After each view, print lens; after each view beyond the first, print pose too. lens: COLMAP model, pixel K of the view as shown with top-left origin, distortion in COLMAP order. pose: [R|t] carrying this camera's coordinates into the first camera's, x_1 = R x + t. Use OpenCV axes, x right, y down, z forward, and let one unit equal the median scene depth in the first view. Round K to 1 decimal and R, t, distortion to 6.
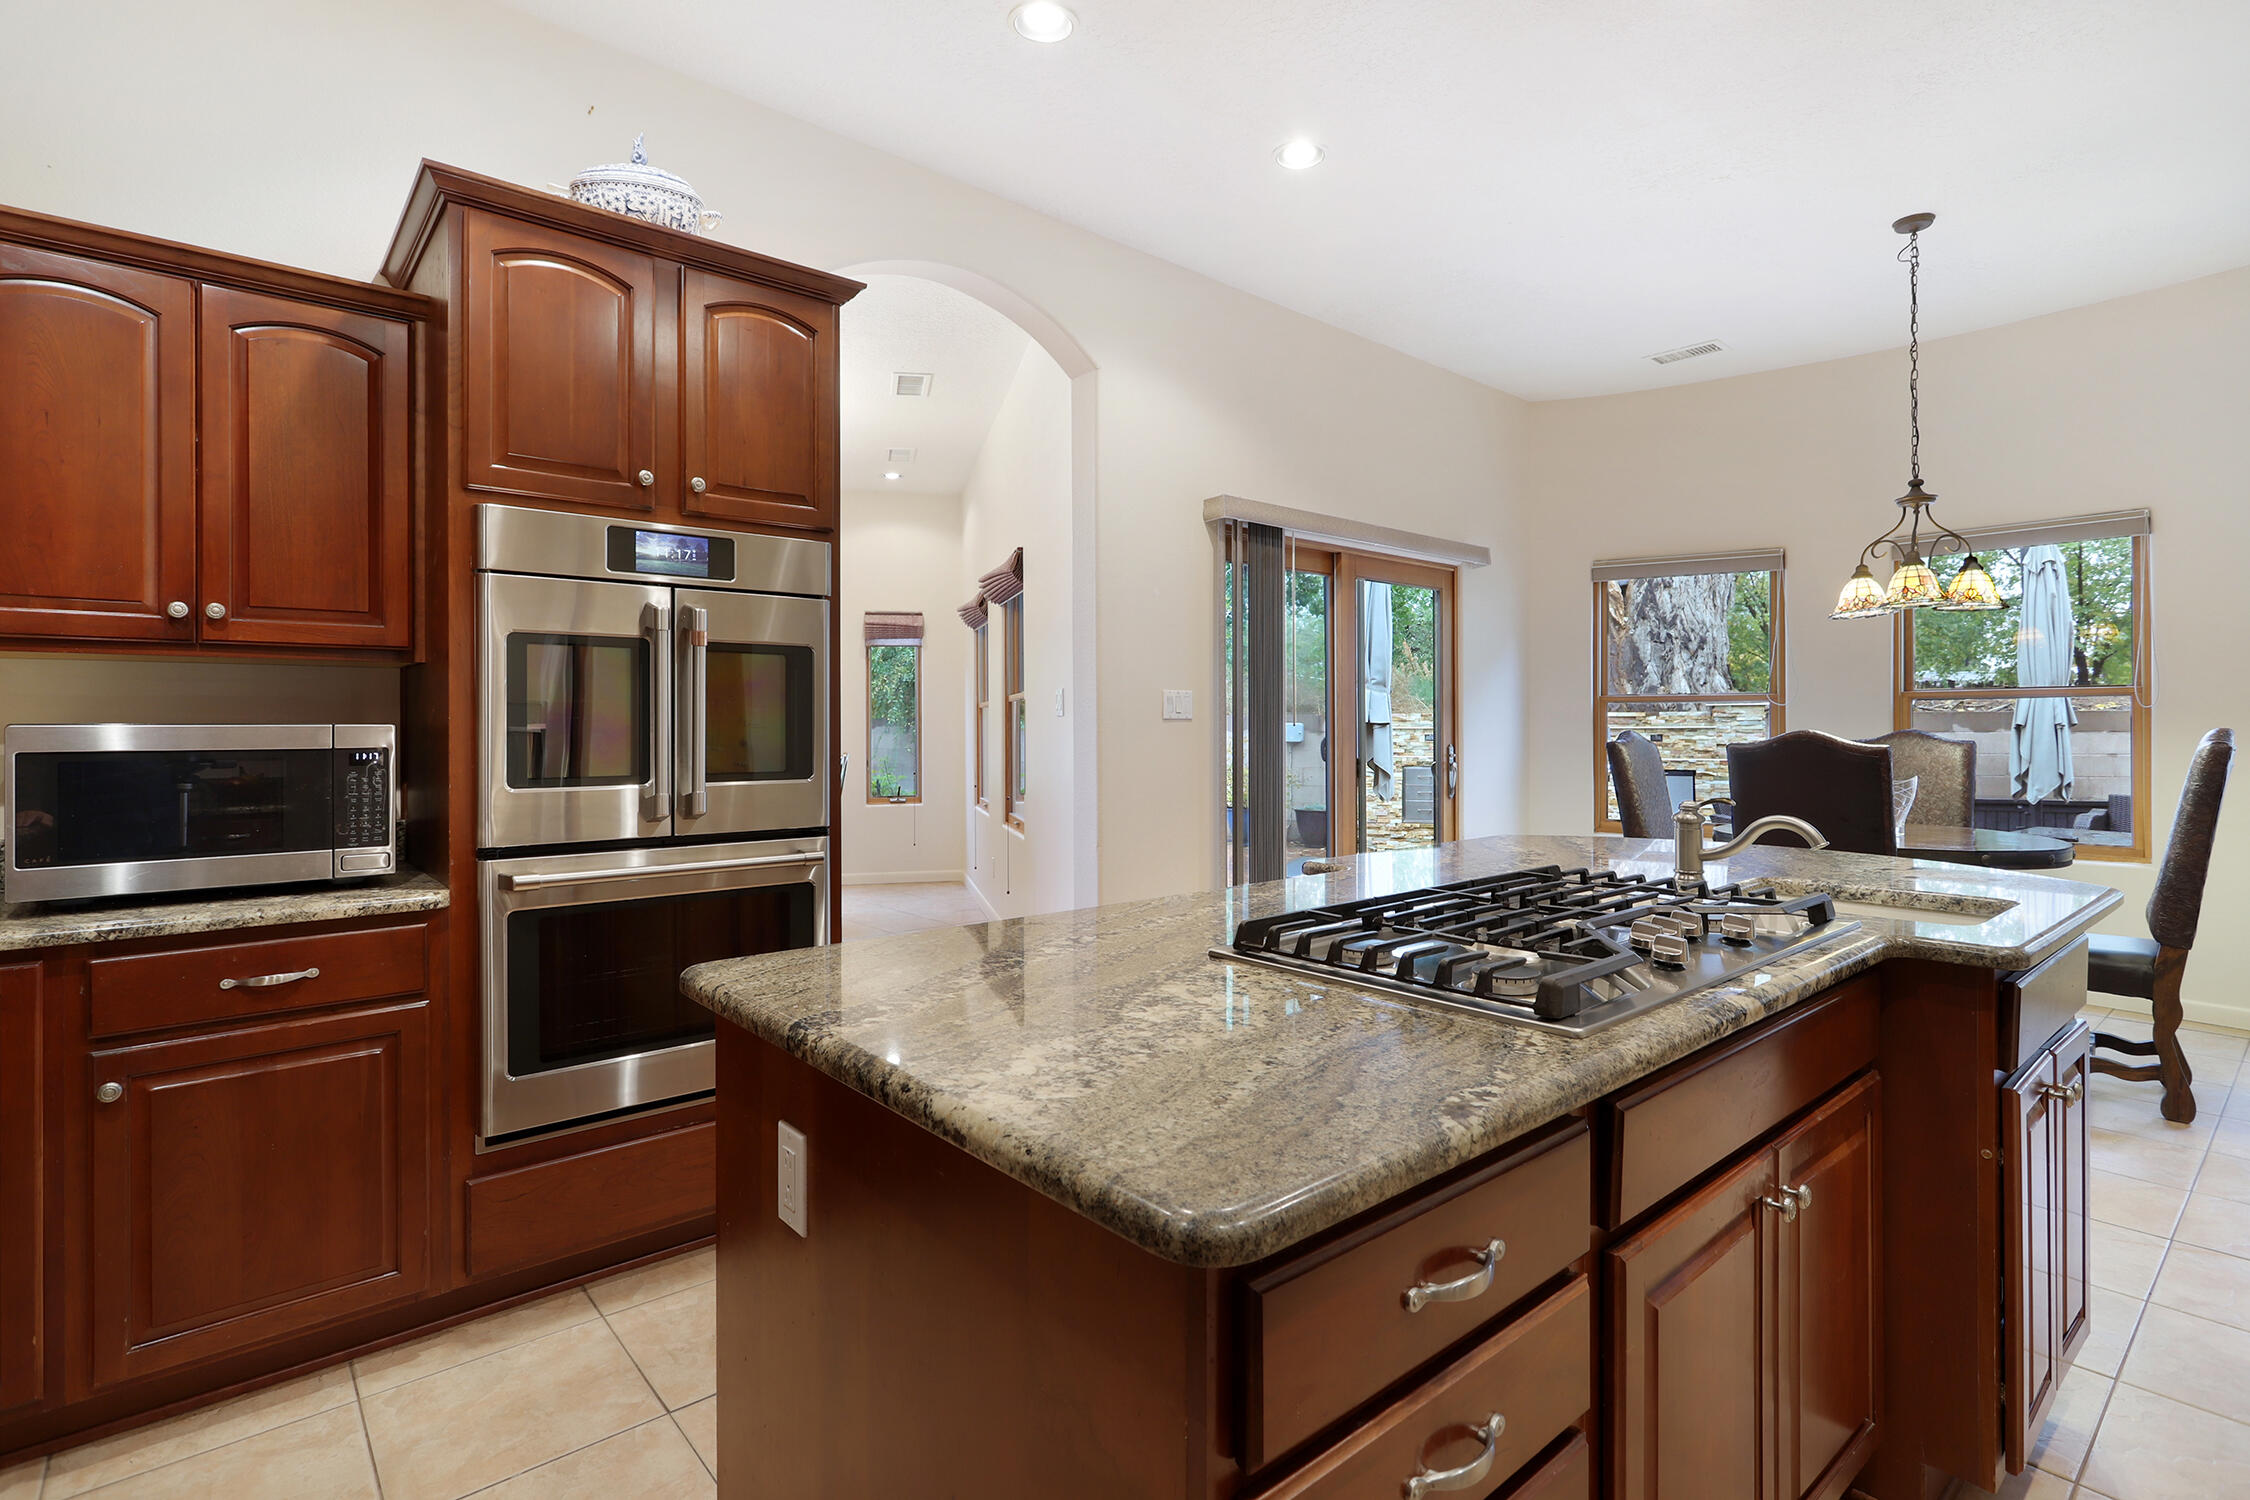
lens RADIAL K [[1126.9, 0, 1129.8], [0, 1126.9, 727.0], [0, 0, 1]] dist [0.001956, 0.000449]
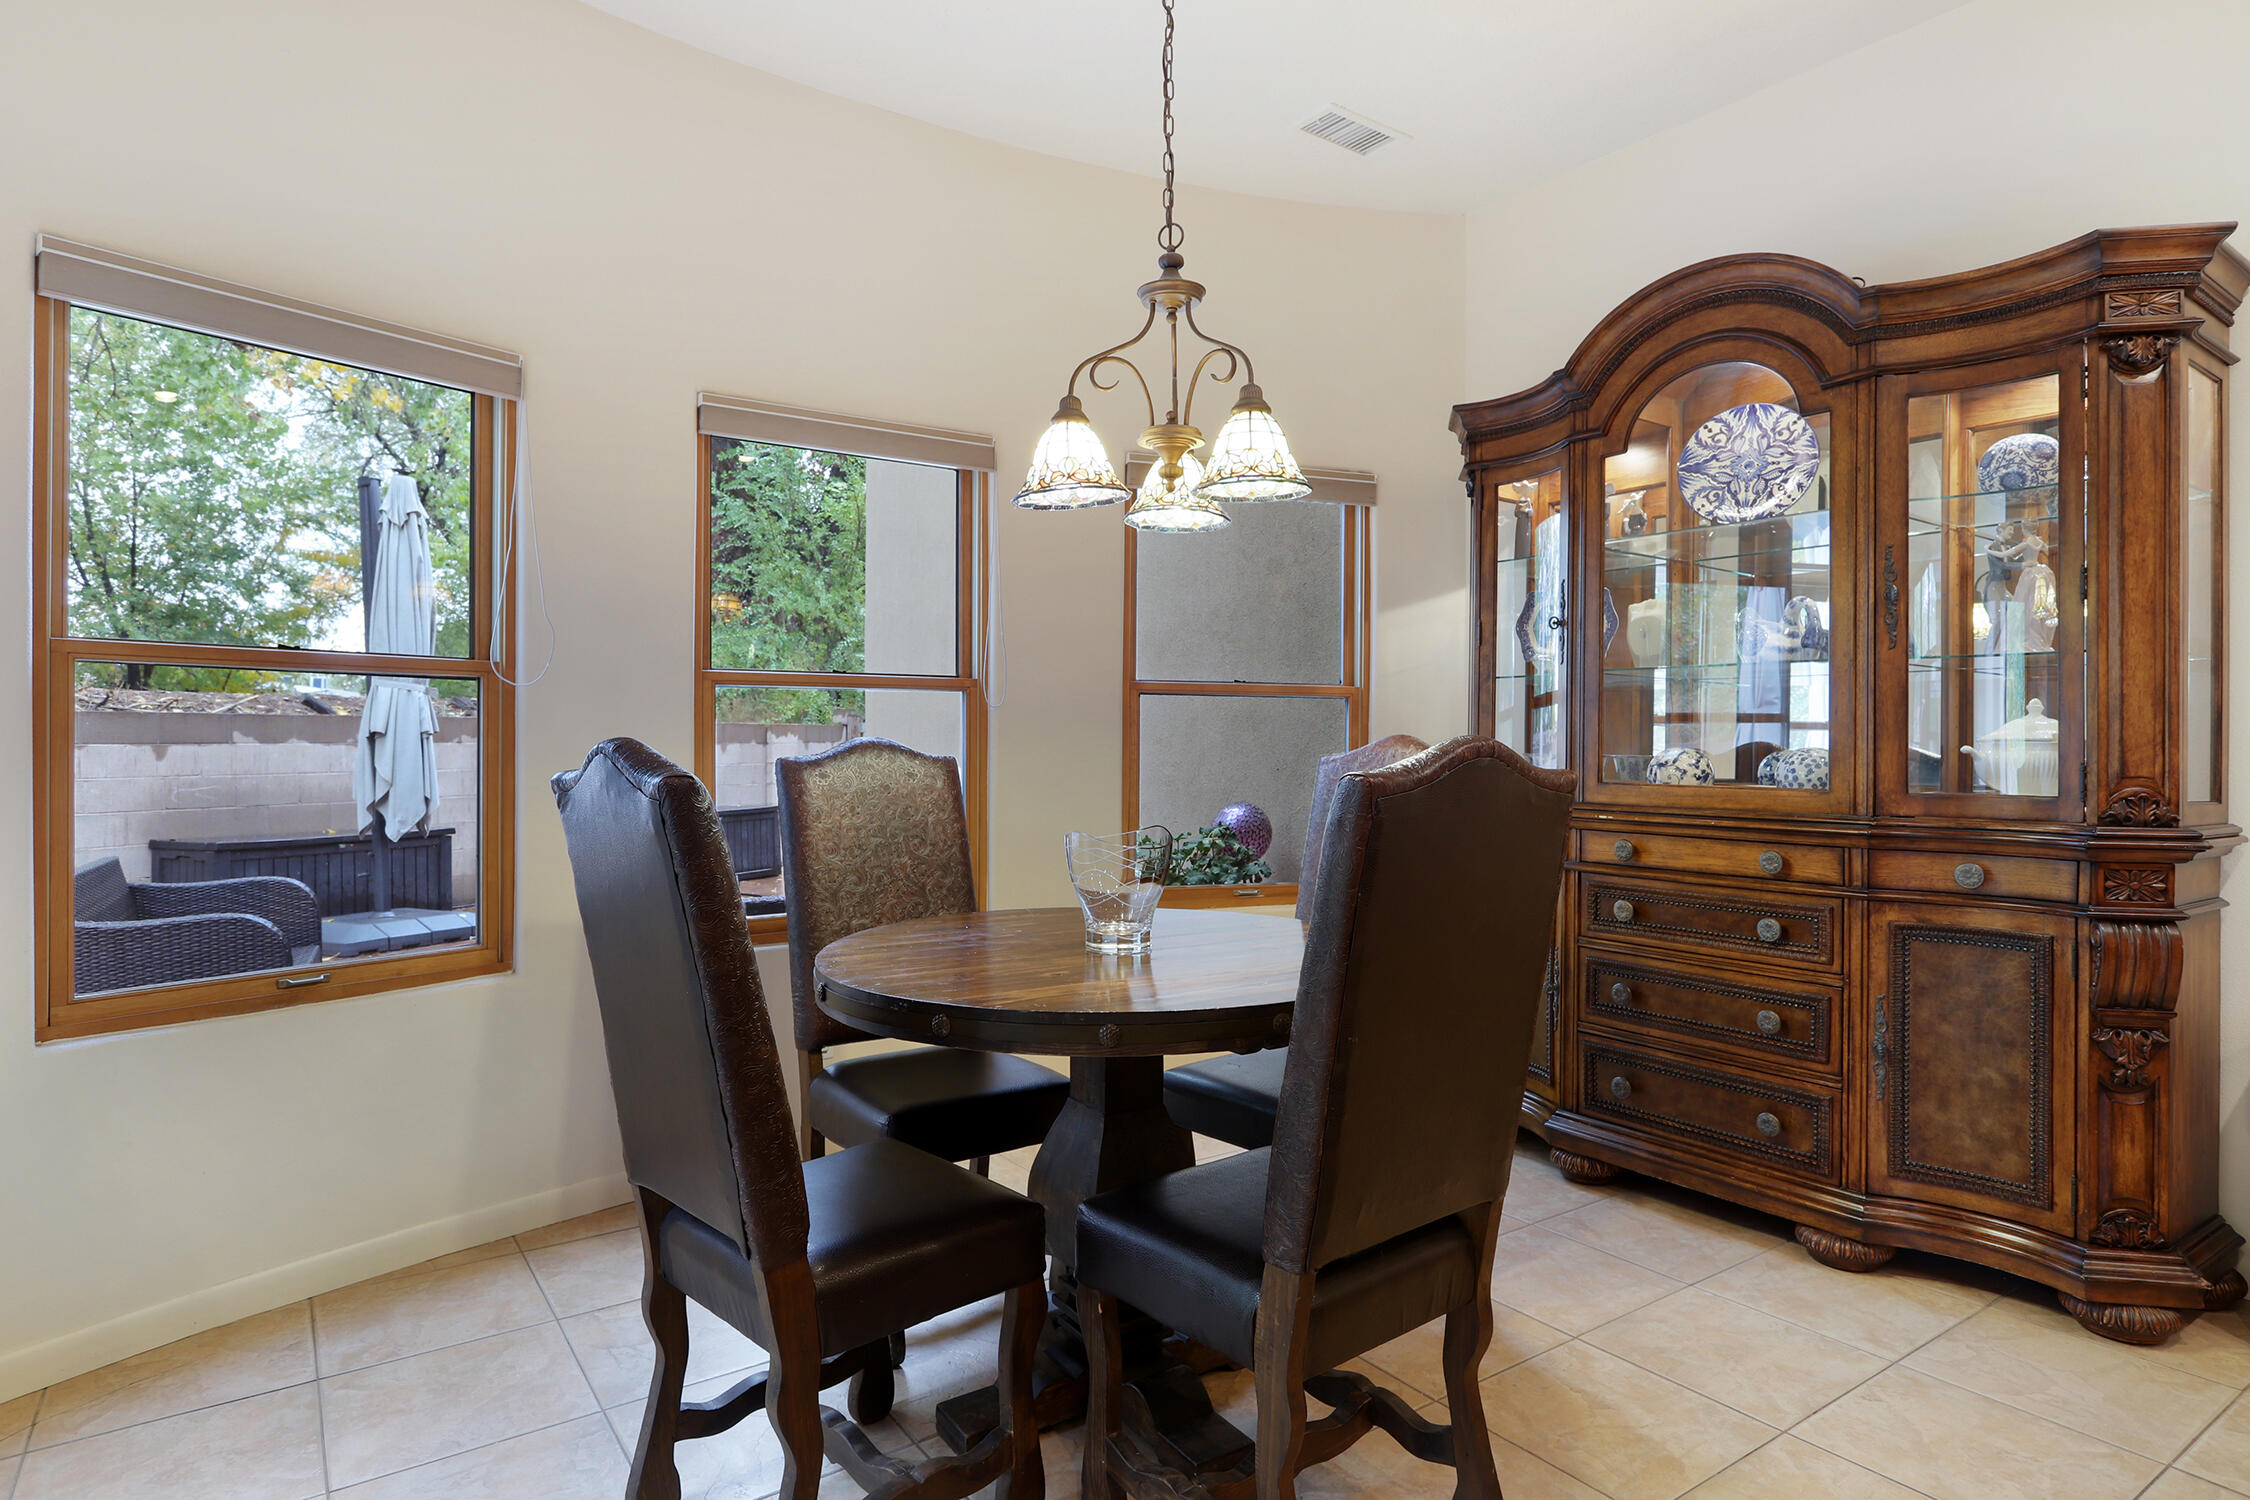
lens RADIAL K [[1243.8, 0, 1125.0], [0, 1243.8, 750.0], [0, 0, 1]] dist [0.000744, -0.000093]
pose [[0.117290, -0.006821, 0.993074, 0.249289], [-0.001421, 0.999974, 0.007036, 0.012414], [-0.993097, -0.002236, 0.117277, 1.973737]]
